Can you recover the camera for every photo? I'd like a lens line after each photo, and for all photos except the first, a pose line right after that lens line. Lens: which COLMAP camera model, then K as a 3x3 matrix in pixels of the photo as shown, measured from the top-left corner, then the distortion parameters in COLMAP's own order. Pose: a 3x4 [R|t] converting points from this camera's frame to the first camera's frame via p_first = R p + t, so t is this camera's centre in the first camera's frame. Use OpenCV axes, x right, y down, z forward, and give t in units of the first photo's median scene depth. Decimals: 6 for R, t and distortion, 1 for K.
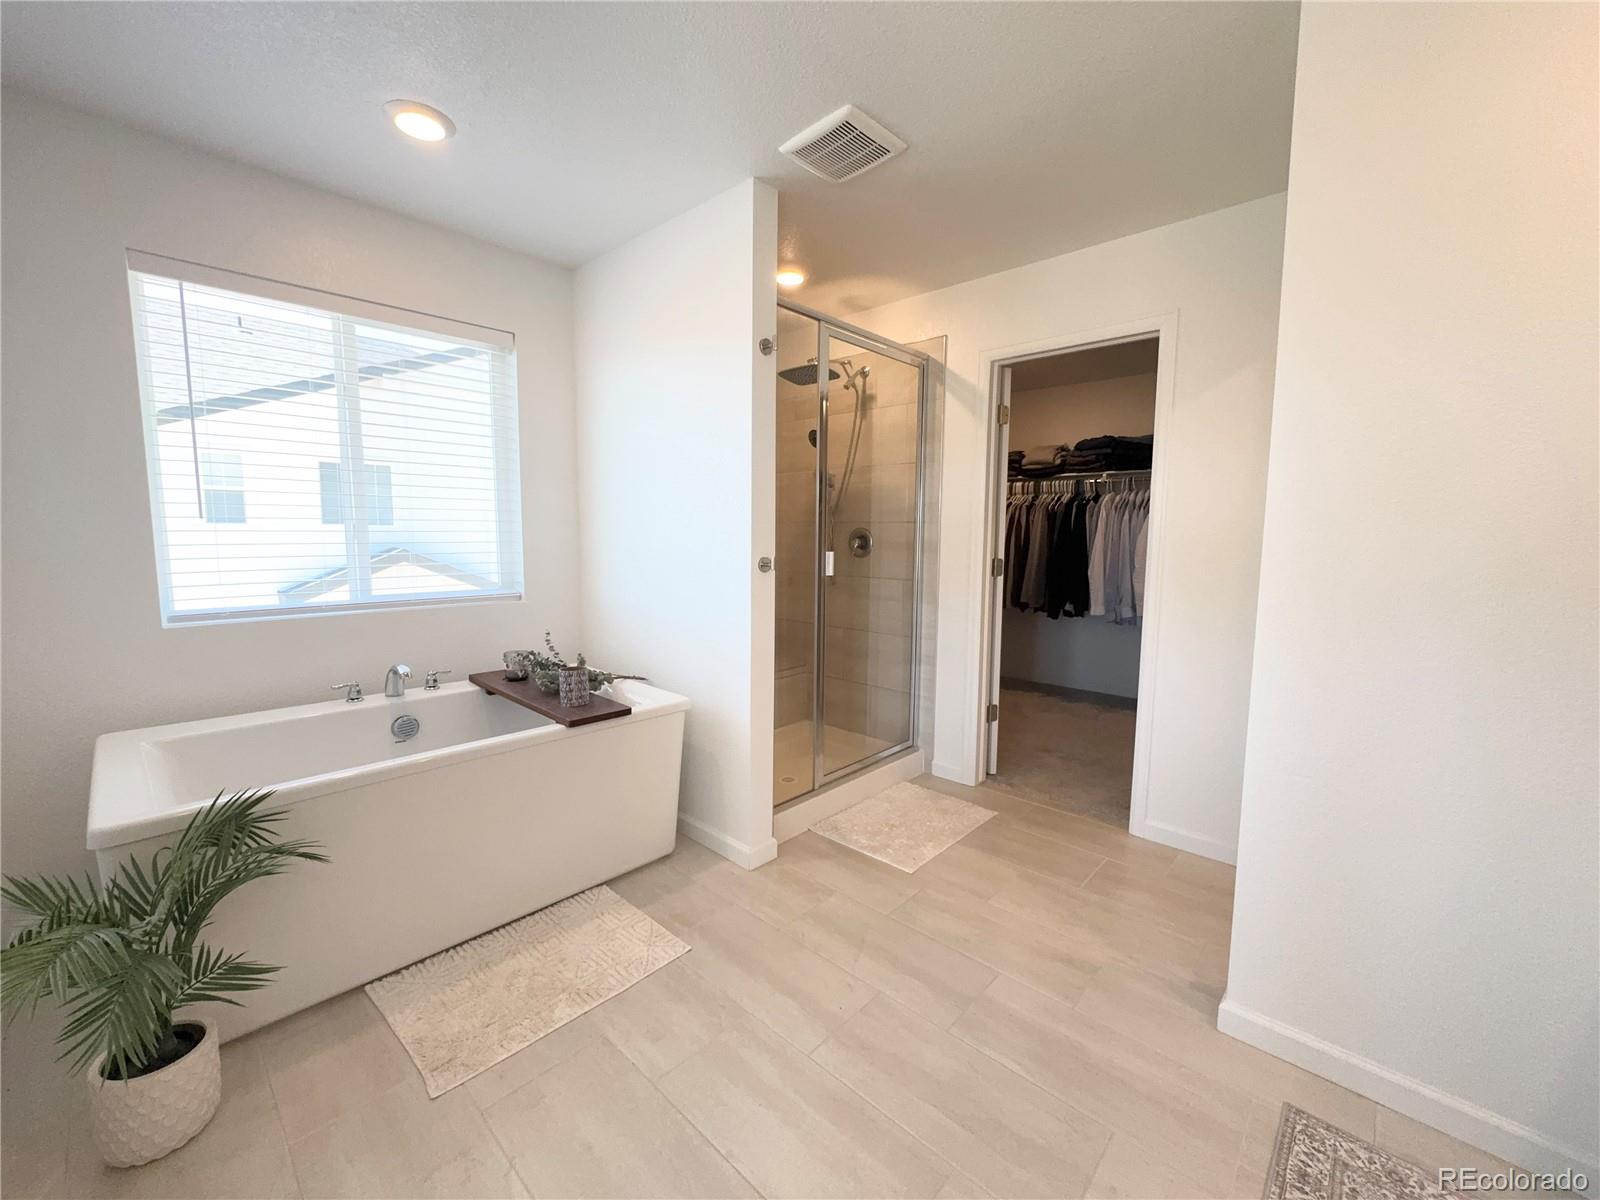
lens RADIAL K [[641.7, 0, 798.0], [0, 641.7, 600.7], [0, 0, 1]] dist [-0.003485, 0.001639]
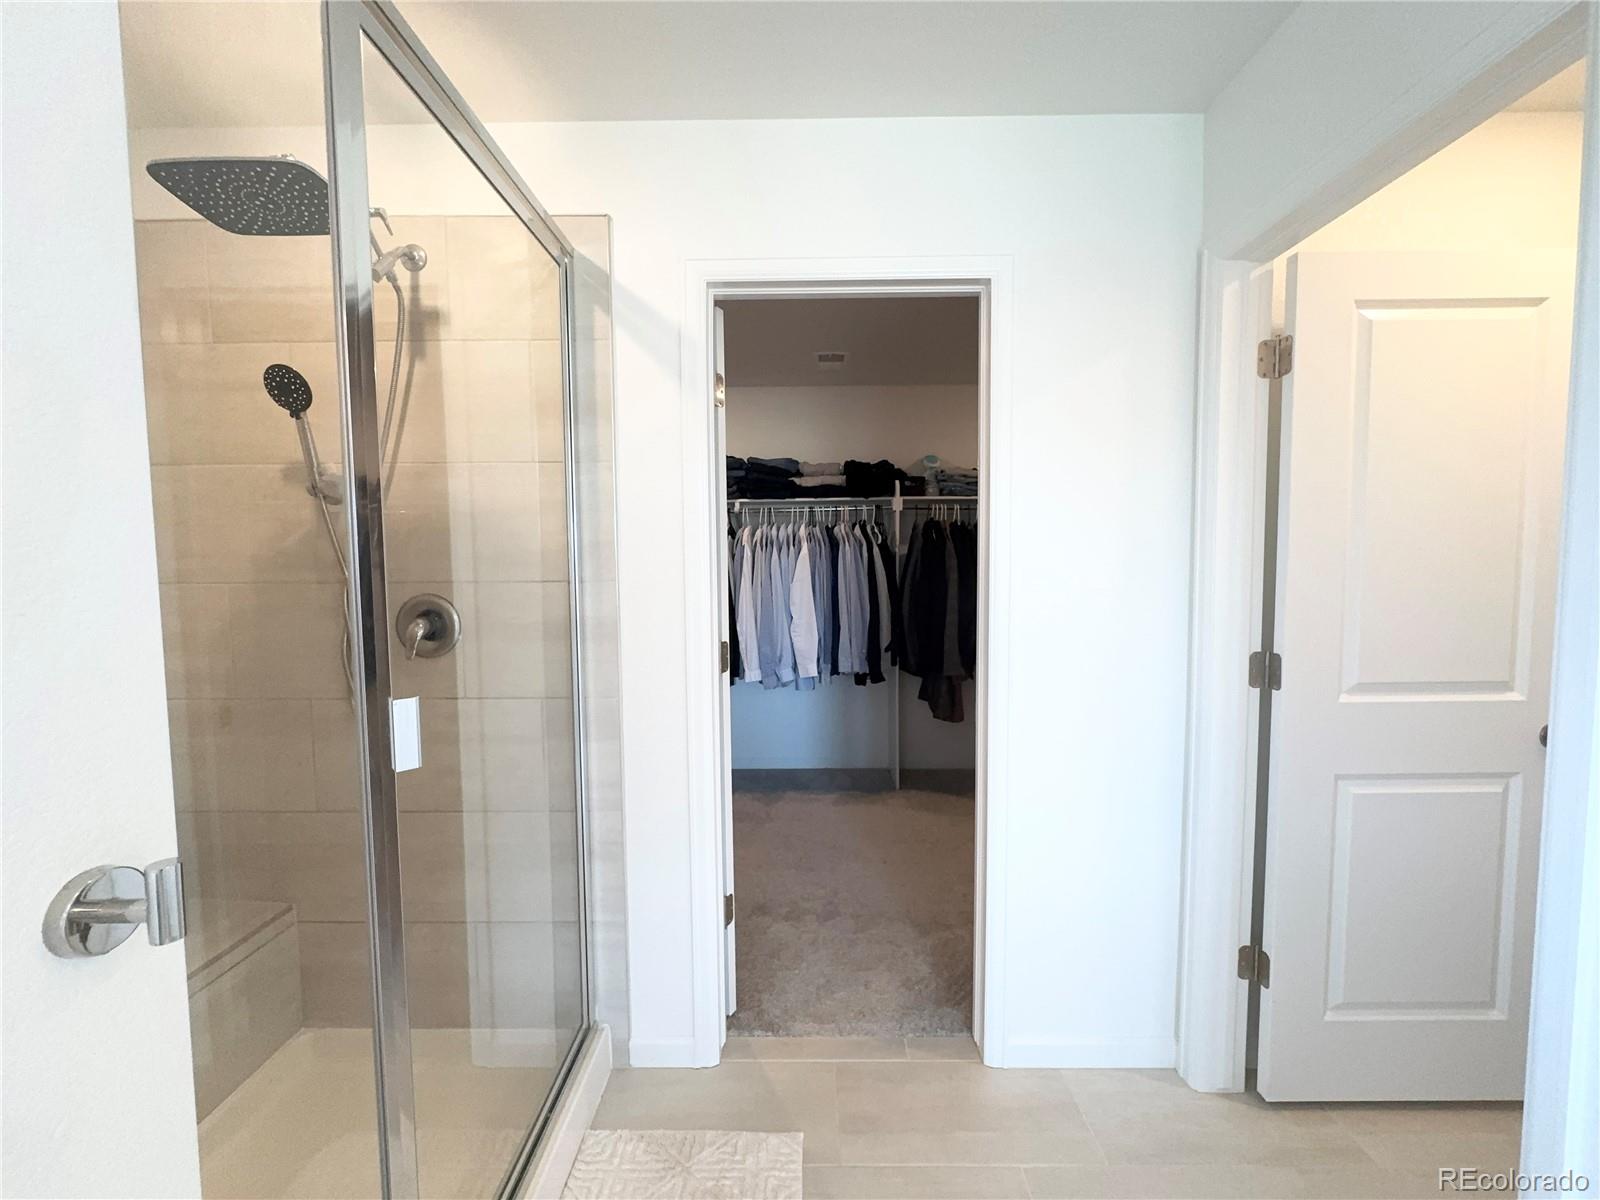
lens RADIAL K [[641.7, 0, 802.6], [0, 641.7, 599.7], [0, 0, 1]] dist [-0.003485, 0.001639]
pose [[0.735807, -0.055527, 0.674911, -0.015392], [0.085206, 0.996303, -0.010925, -0.087166], [-0.671809, 0.065545, 0.737818, 0.511823]]
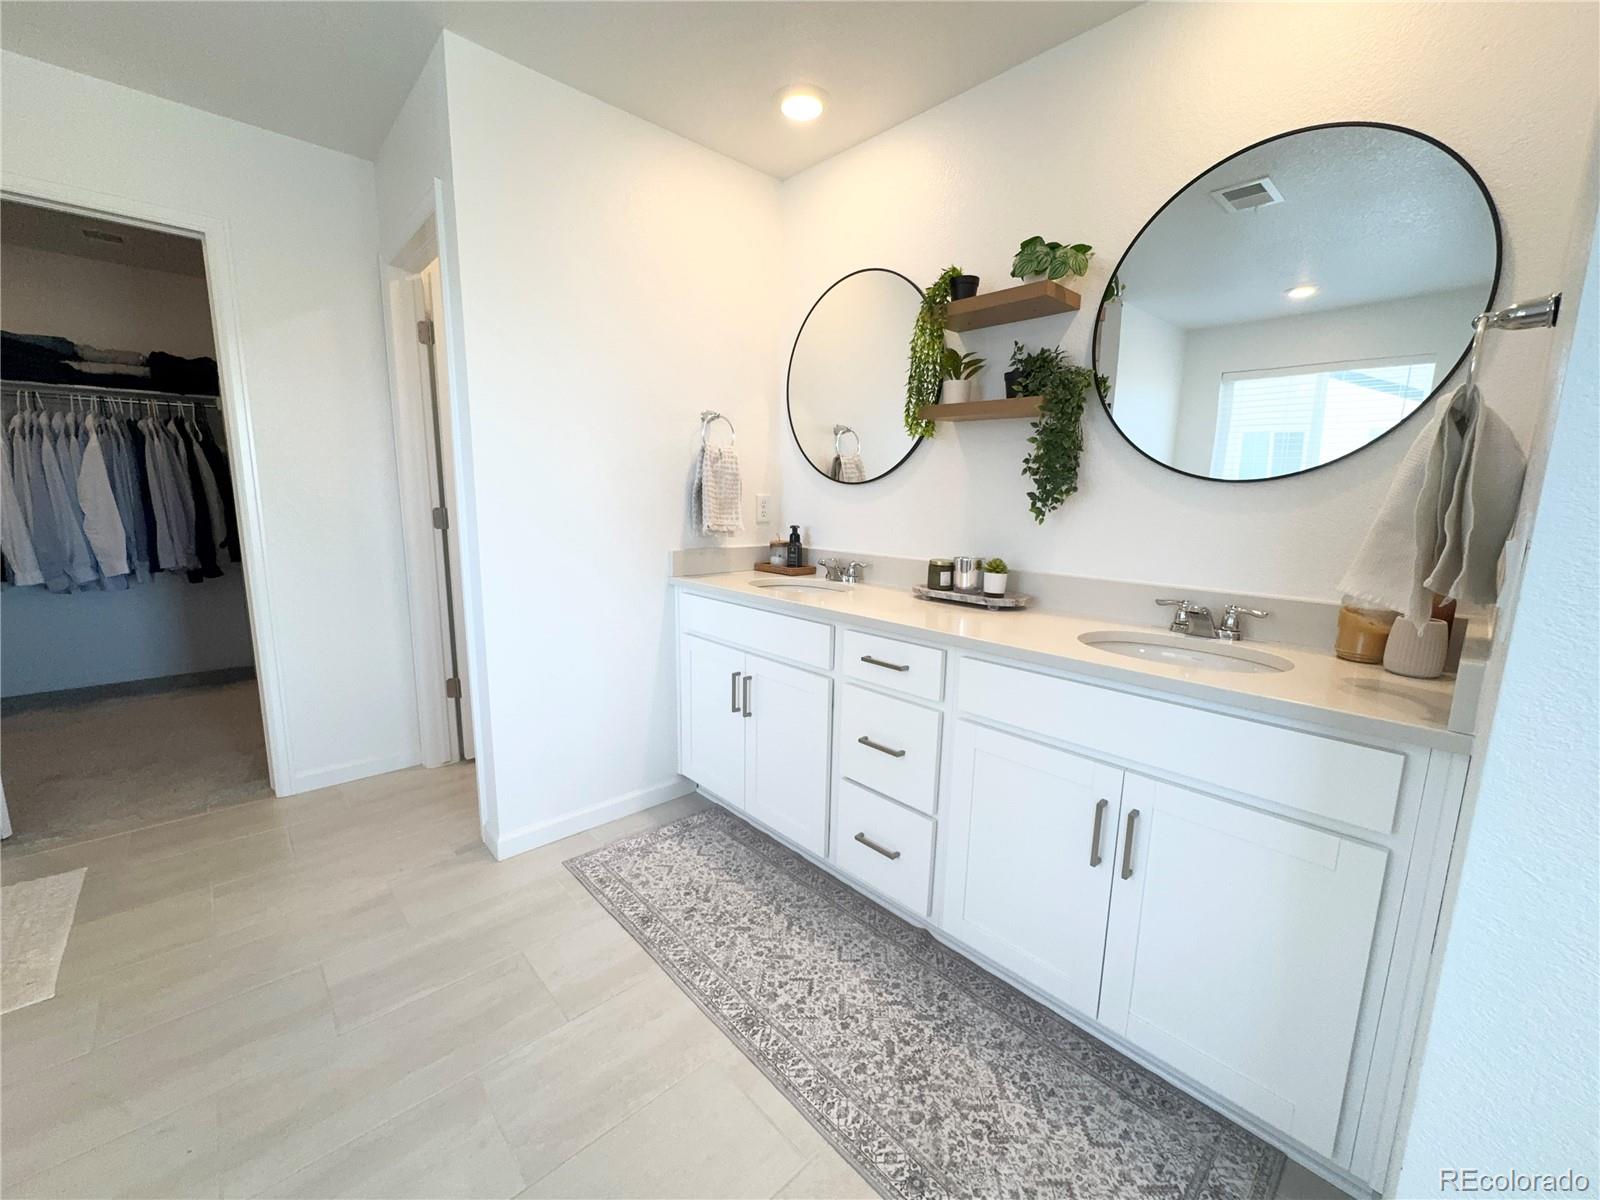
lens RADIAL K [[641.7, 0, 798.3], [0, 641.7, 598.3], [0, 0, 1]] dist [-0.003485, 0.001639]
pose [[0.071817, -0.166154, 0.983481, -0.239443], [0.088731, 0.983182, 0.159624, -0.001581], [-0.993463, 0.075801, 0.085352, 0.123463]]
